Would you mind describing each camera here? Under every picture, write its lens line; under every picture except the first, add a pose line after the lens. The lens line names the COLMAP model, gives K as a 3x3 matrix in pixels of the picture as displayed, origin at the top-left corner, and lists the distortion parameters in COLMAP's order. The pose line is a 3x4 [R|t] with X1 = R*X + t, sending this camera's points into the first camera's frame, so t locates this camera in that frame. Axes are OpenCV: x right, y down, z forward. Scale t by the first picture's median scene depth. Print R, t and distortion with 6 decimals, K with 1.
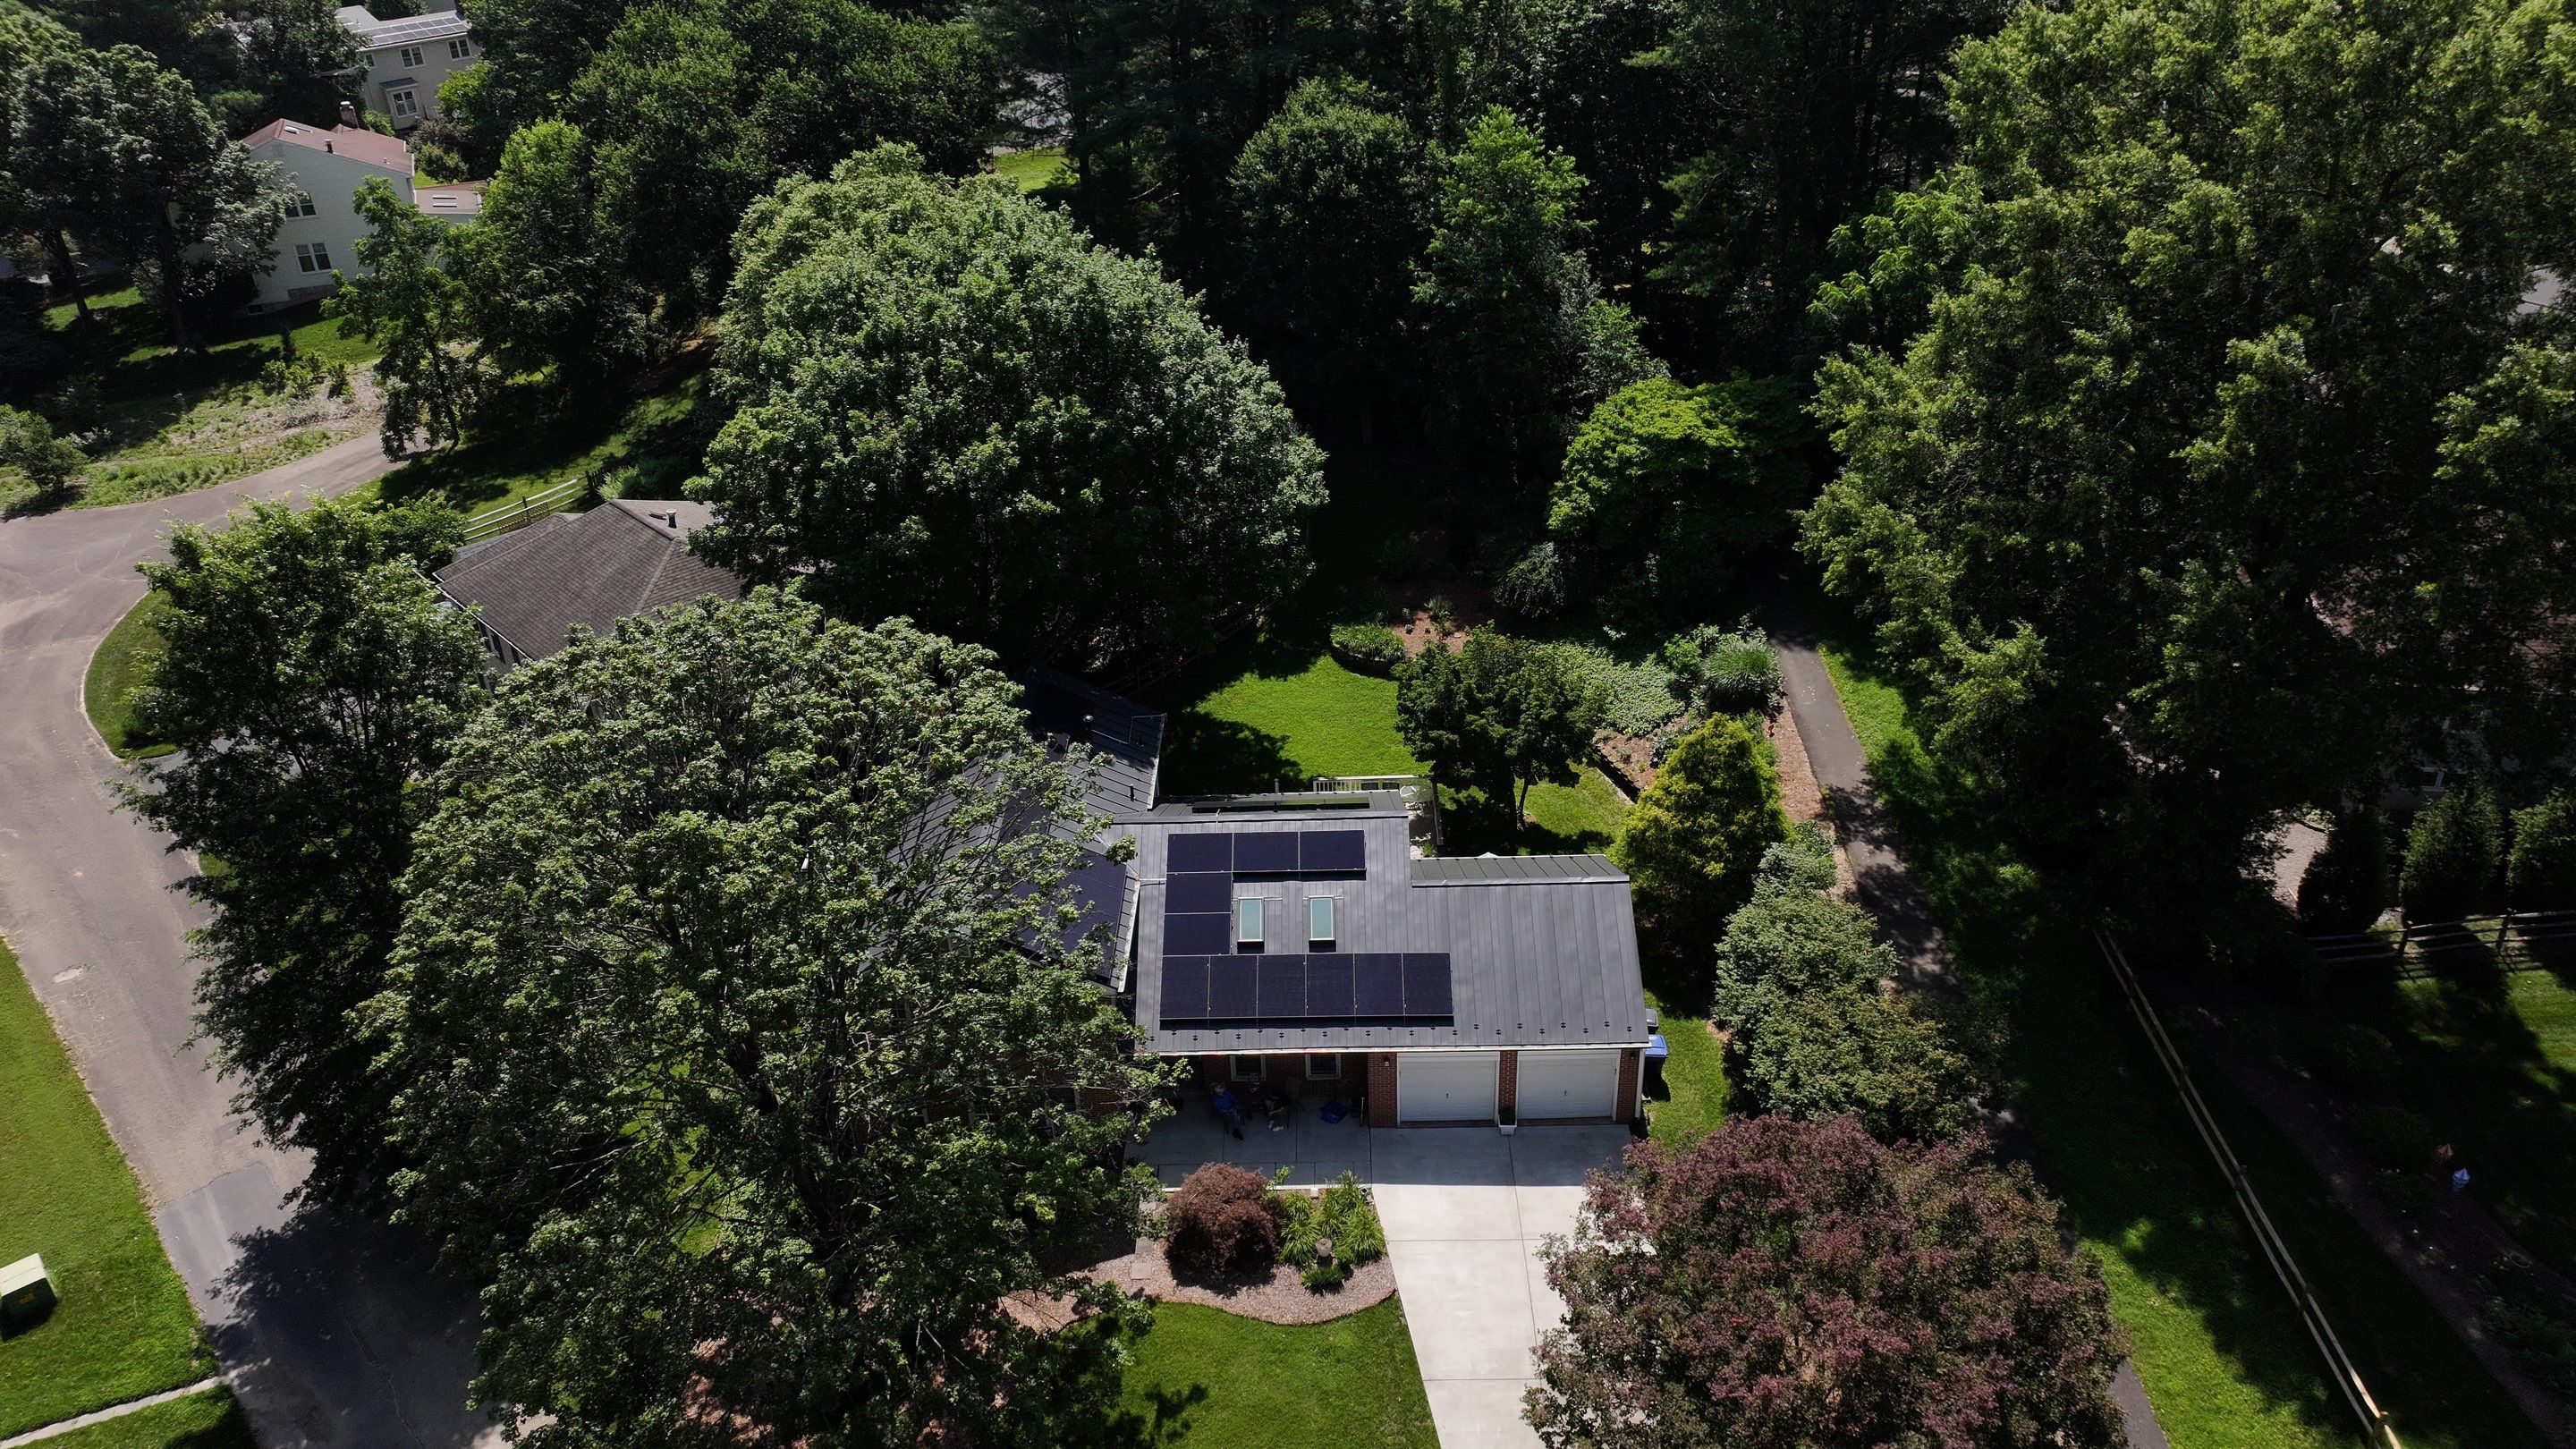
lens RADIAL K [[1799.9, 0, 1288.0], [0, 1799.9, 724.5], [0, 0, 1]] dist [0.000094, 0.012134]
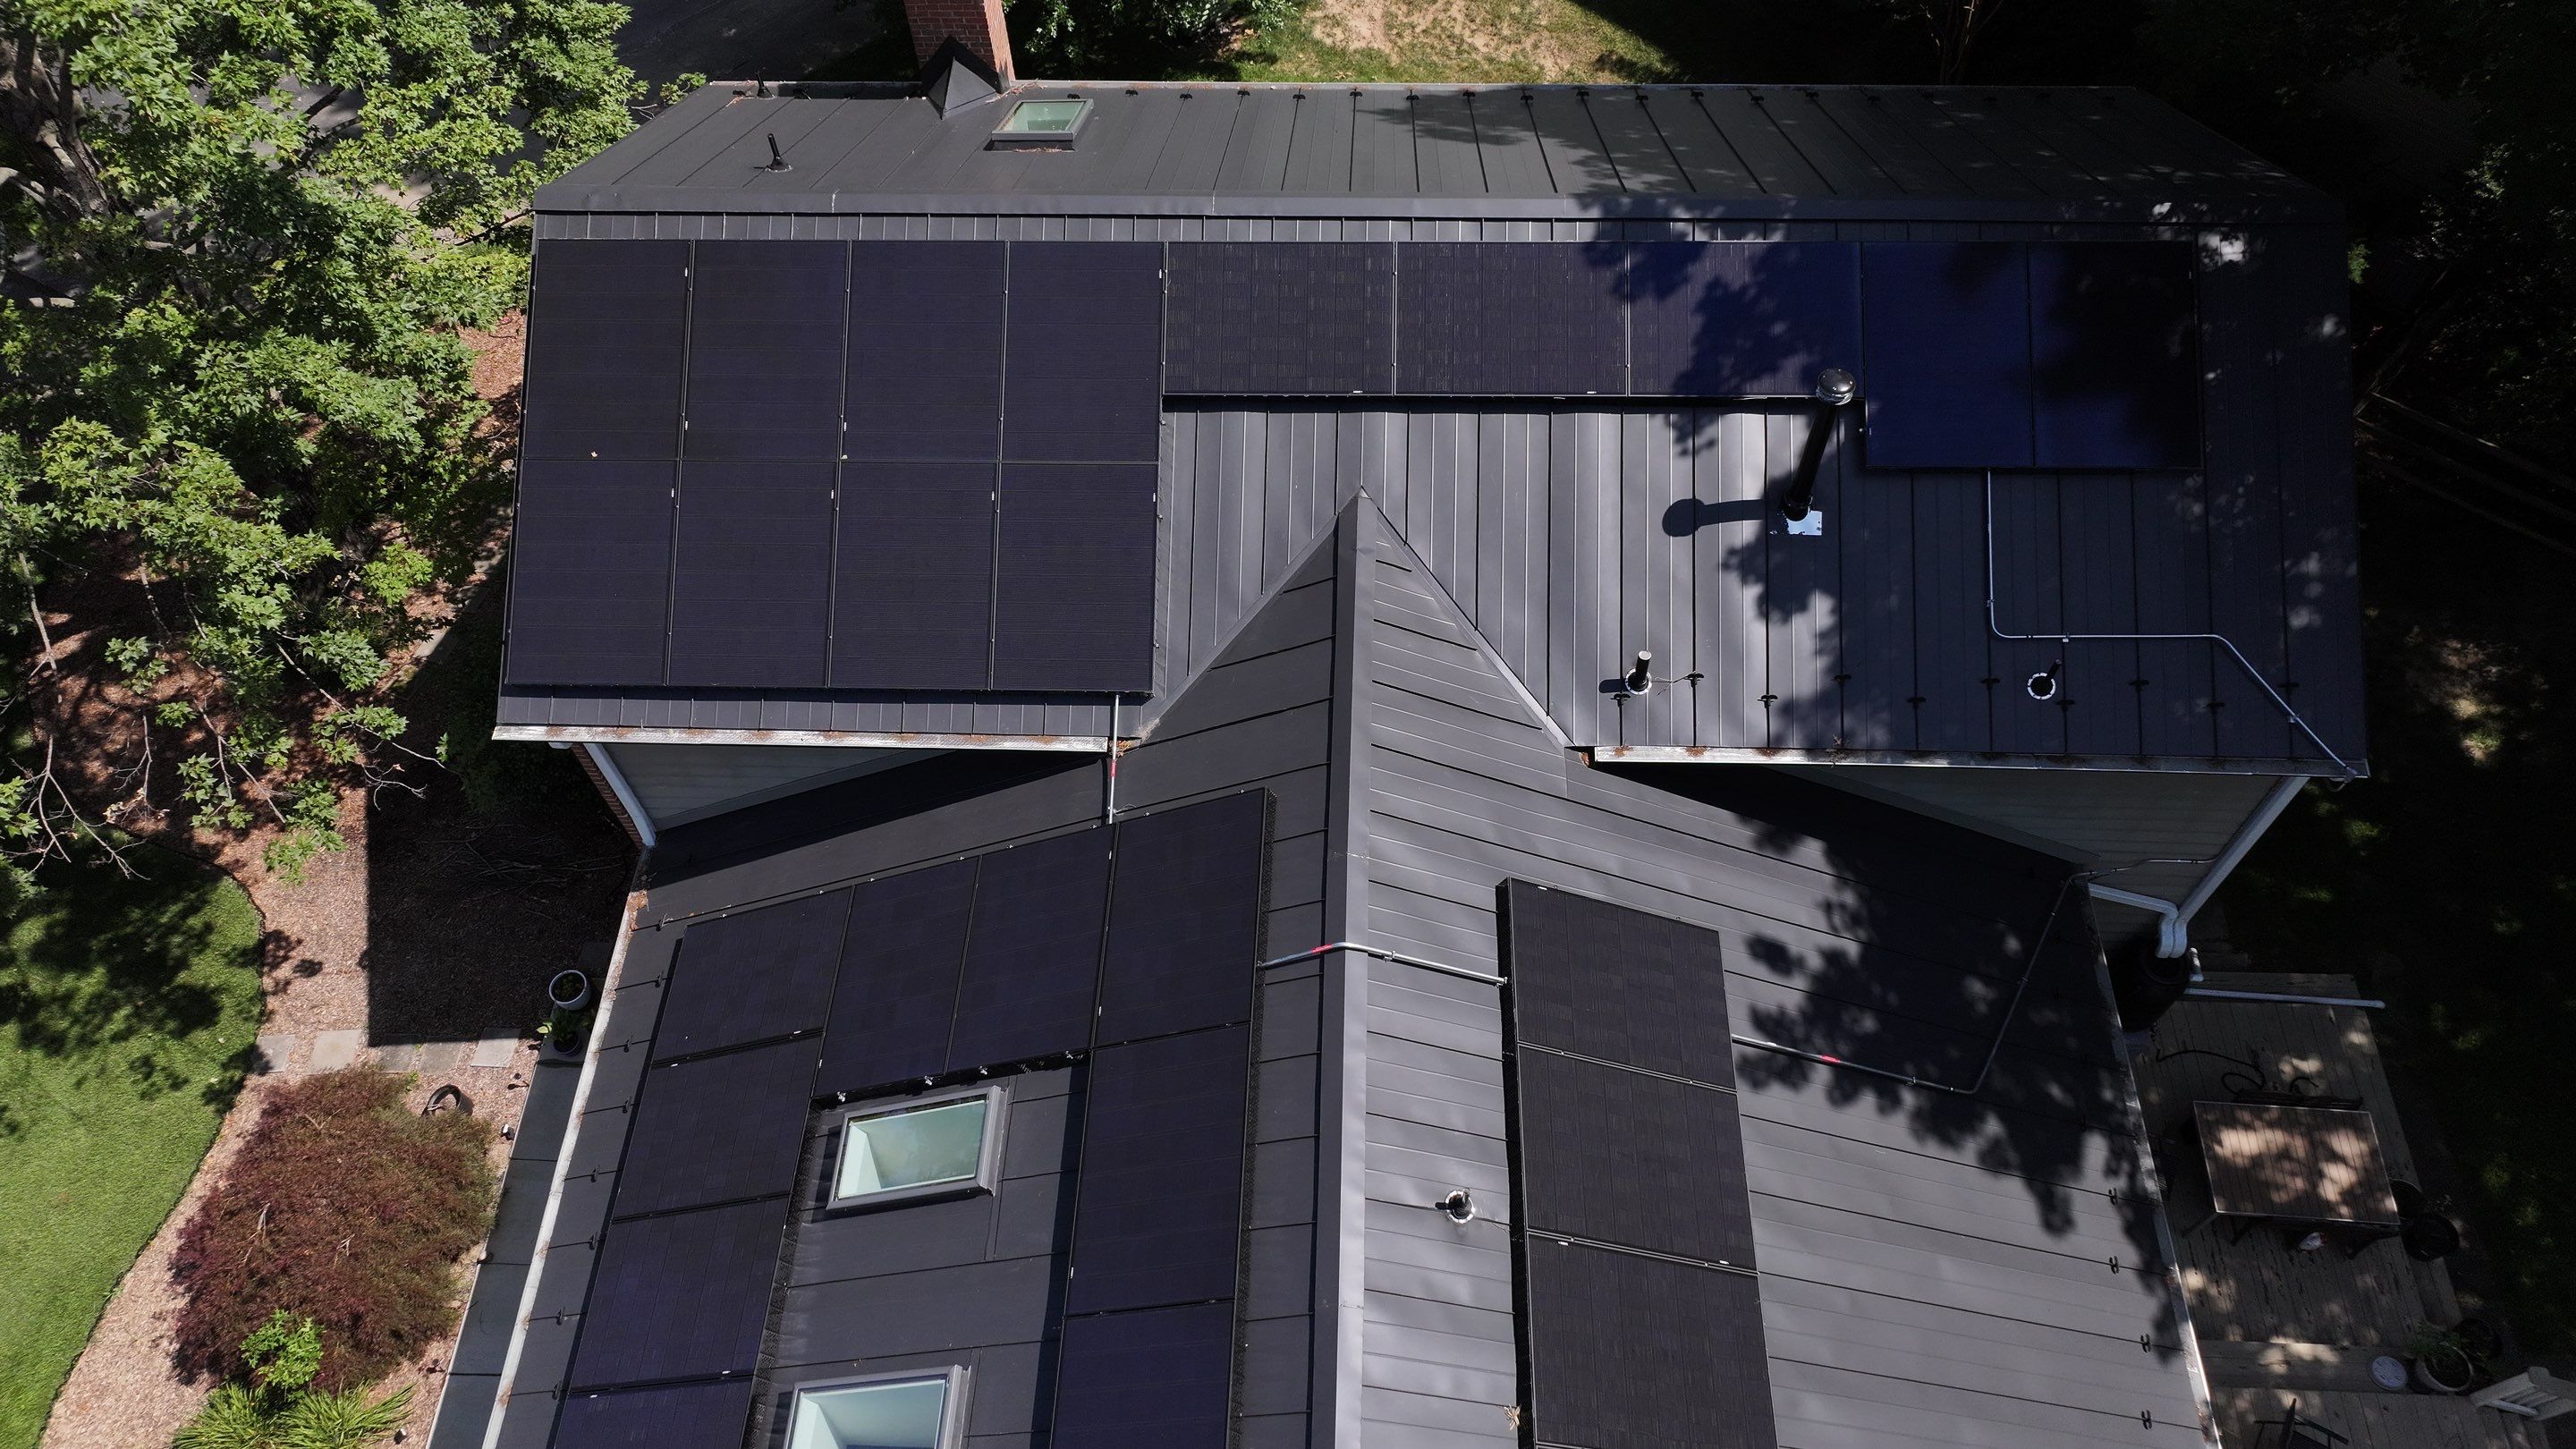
lens RADIAL K [[1799.9, 0, 1288.0], [0, 1799.9, 724.5], [0, 0, 1]] dist [0.000094, 0.012134]
pose [[-0.022069, 0.854549, -0.518901, 0.062988], [-0.466146, 0.450362, 0.761500, -0.148010], [0.884433, 0.258689, 0.388405, 0.945012]]
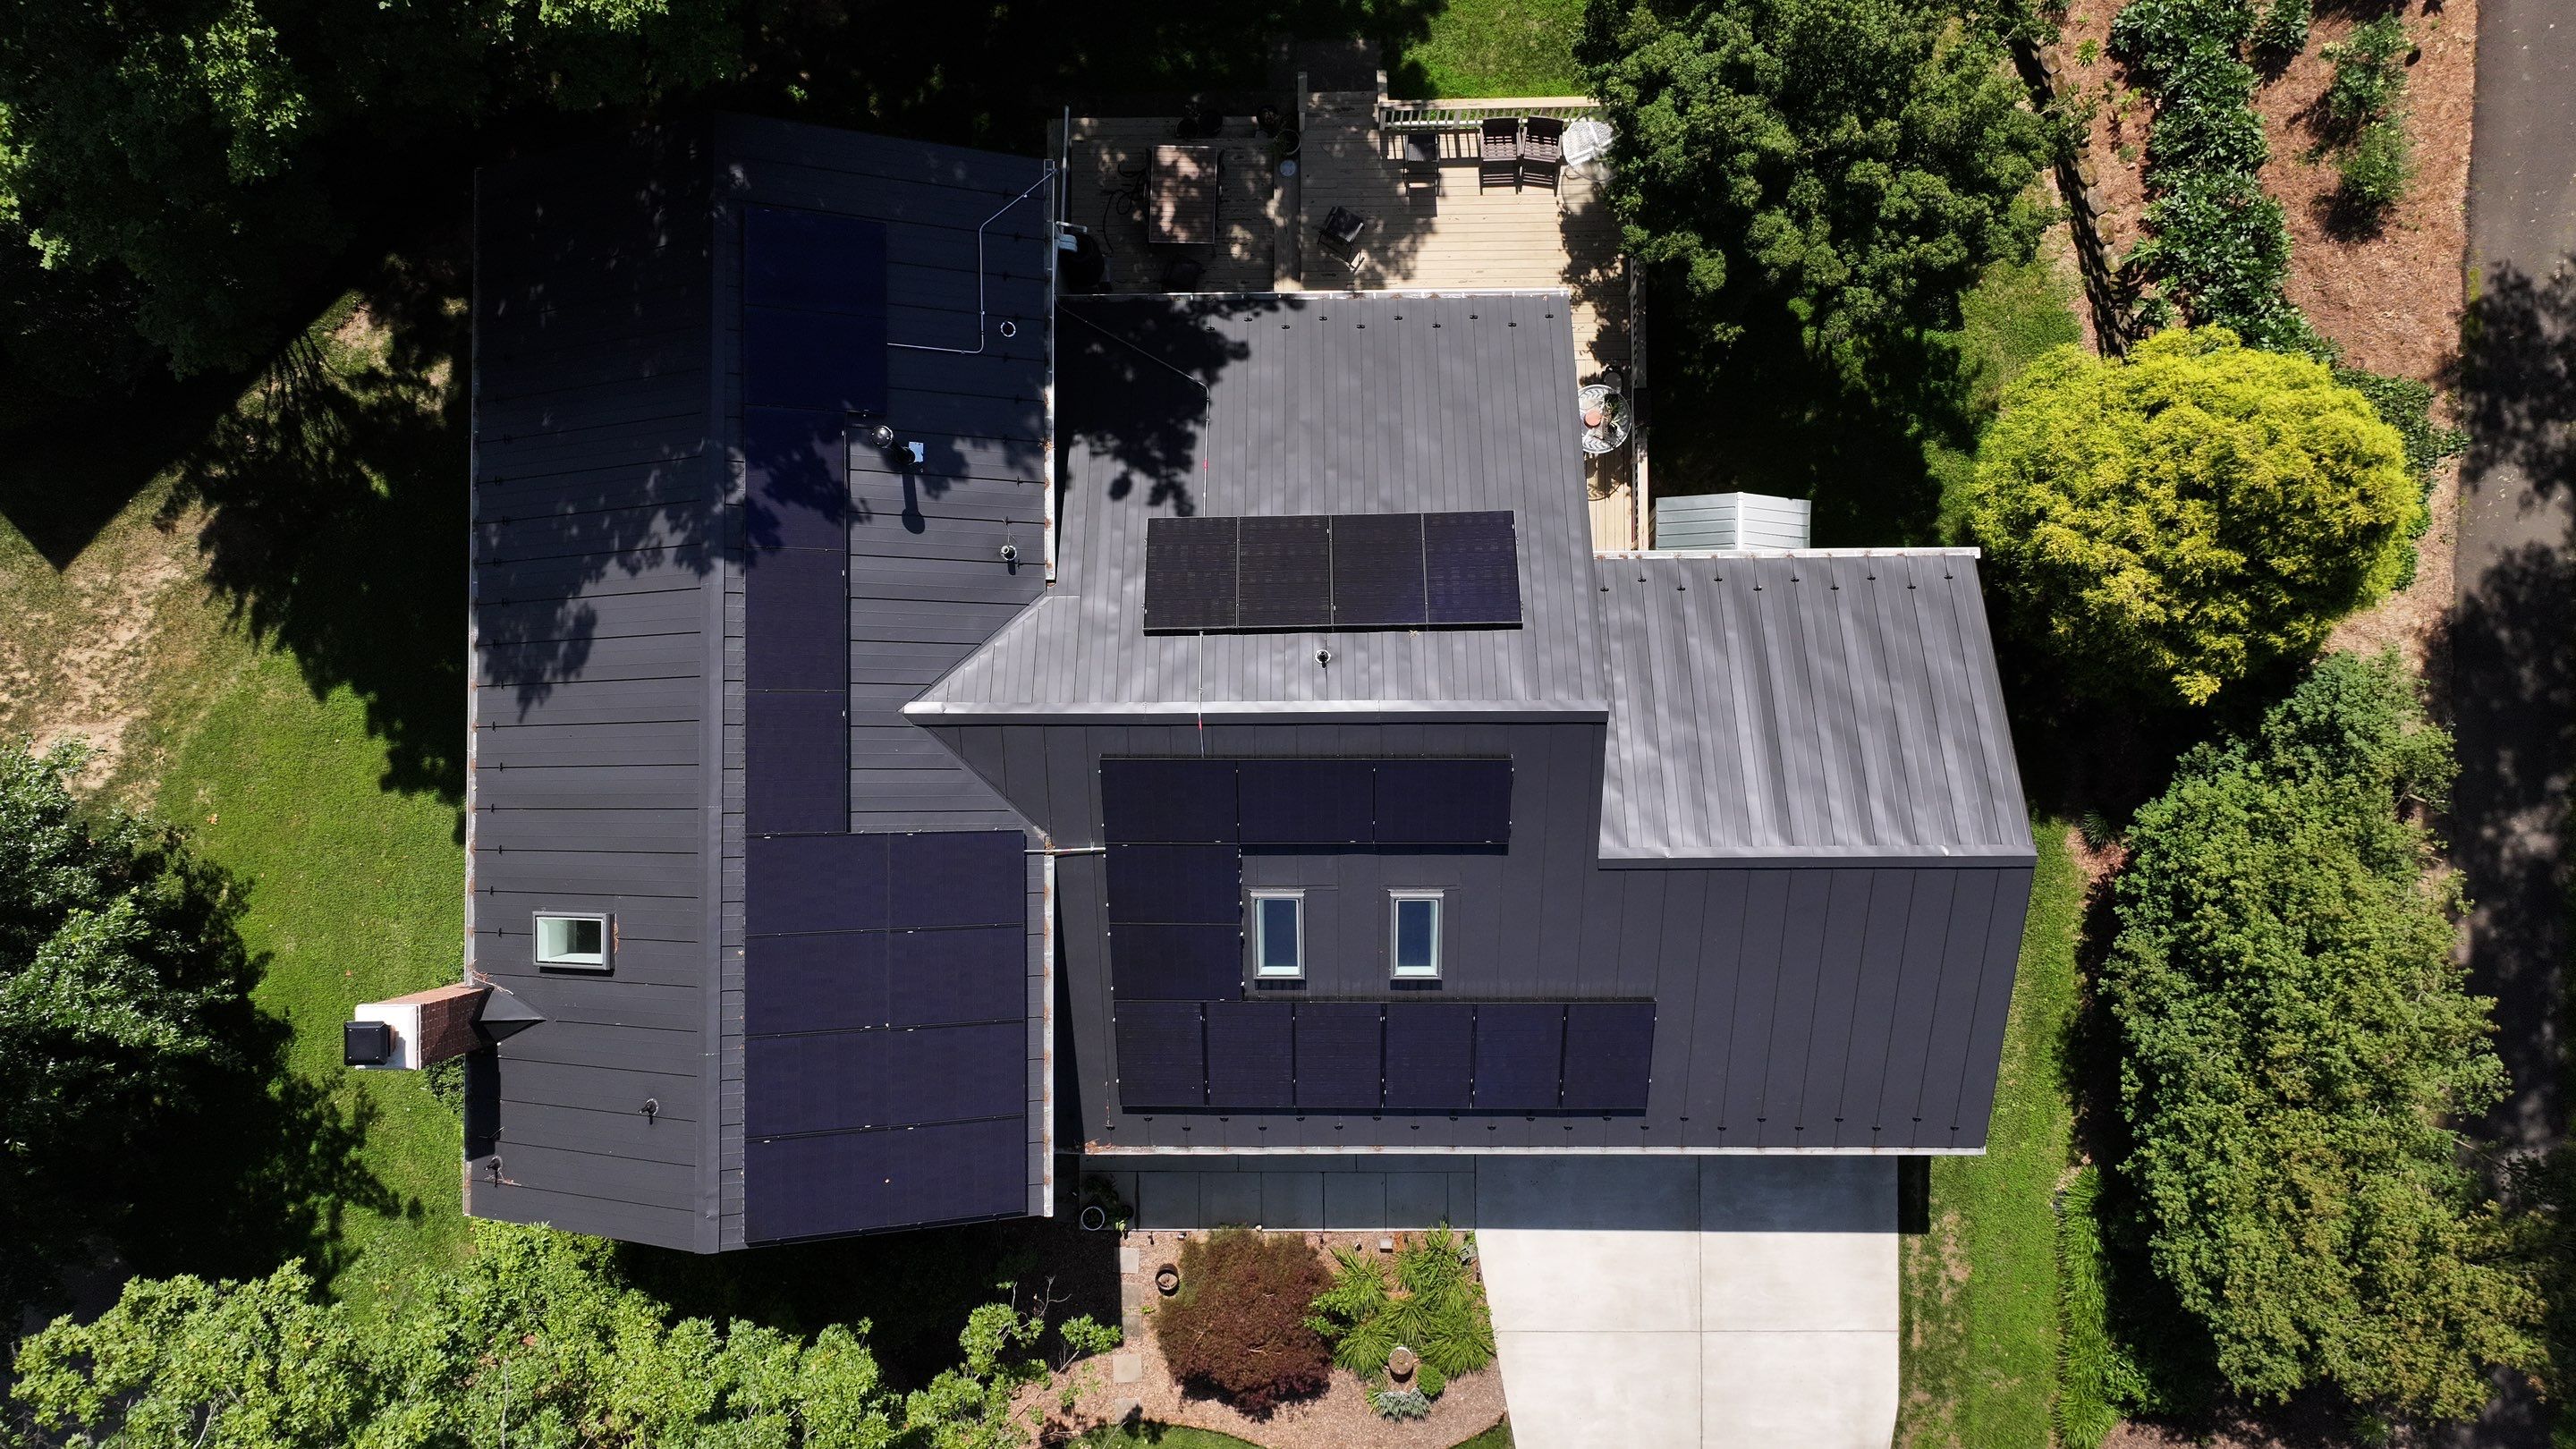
lens RADIAL K [[1799.9, 0, 1288.0], [0, 1799.9, 724.5], [0, 0, 1]] dist [0.000094, 0.012134]
pose [[0.999738, -0.019228, 0.012384, -0.023970], [-0.000632, 0.518048, 0.855351, -0.369769], [-0.022862, -0.855135, 0.517900, 0.797054]]
